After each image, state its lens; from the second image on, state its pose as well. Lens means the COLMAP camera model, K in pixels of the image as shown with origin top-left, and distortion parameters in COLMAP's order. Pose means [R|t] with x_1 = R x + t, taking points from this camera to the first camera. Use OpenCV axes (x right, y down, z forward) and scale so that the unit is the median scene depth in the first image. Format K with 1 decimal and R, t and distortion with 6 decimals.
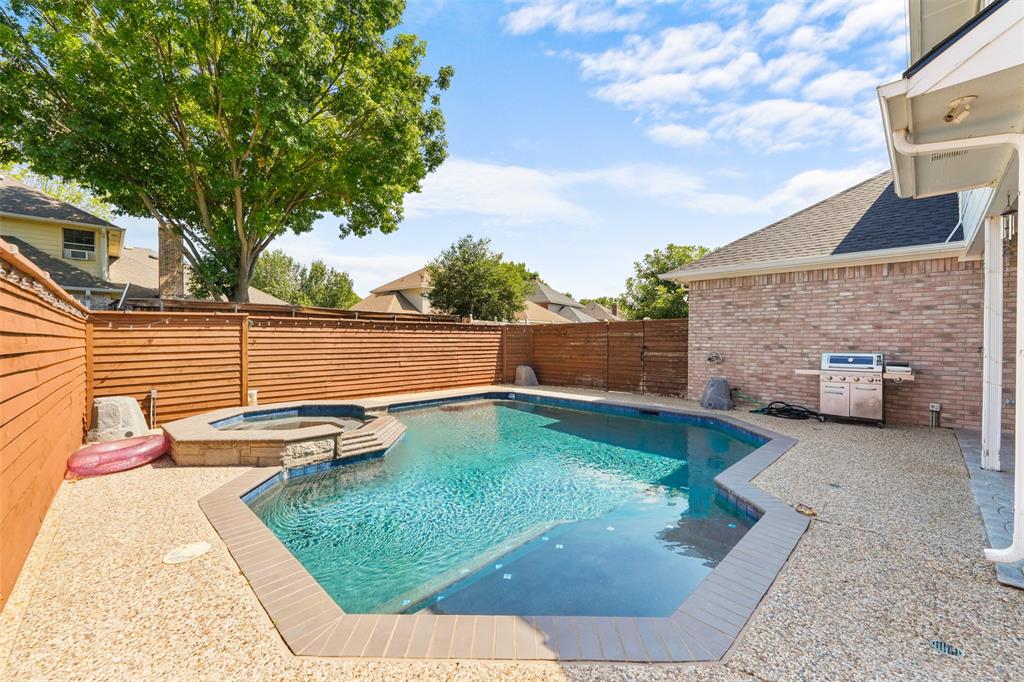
lens RADIAL K [[406.3, 0, 506.8], [0, 406.3, 342.7], [0, 0, 1]] dist [0.006393, -0.000449]
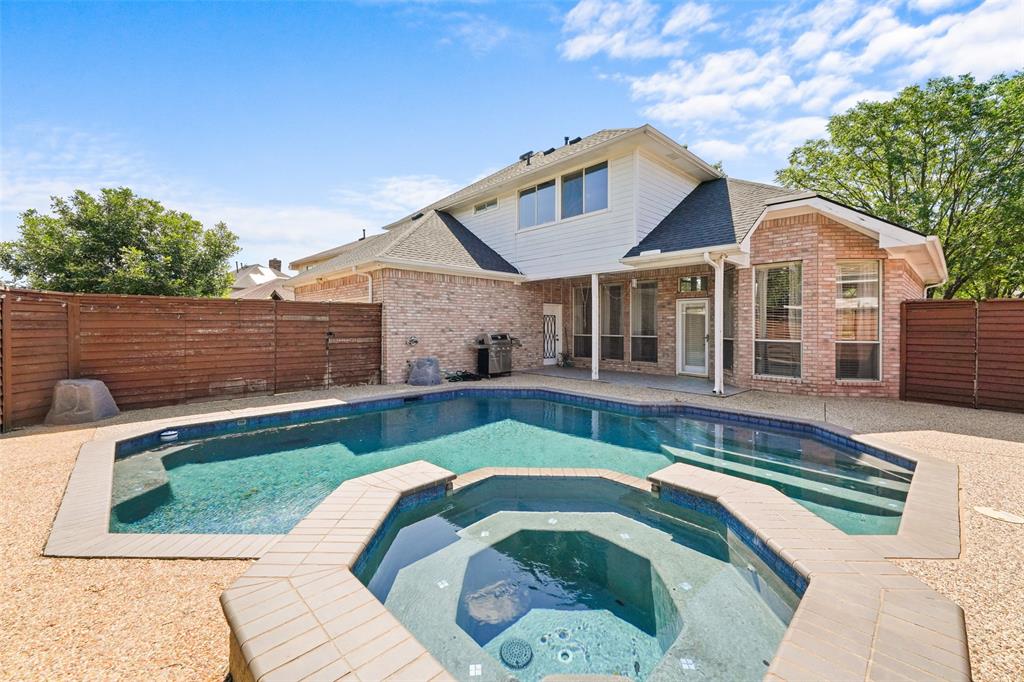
lens RADIAL K [[406.3, 0, 506.8], [0, 406.3, 342.7], [0, 0, 1]] dist [0.006393, -0.000449]
pose [[0.020966, -0.037564, 0.999074, -0.532687], [0.011648, 0.999235, 0.037326, 0.002837], [-0.999712, 0.010855, 0.021387, 0.636901]]
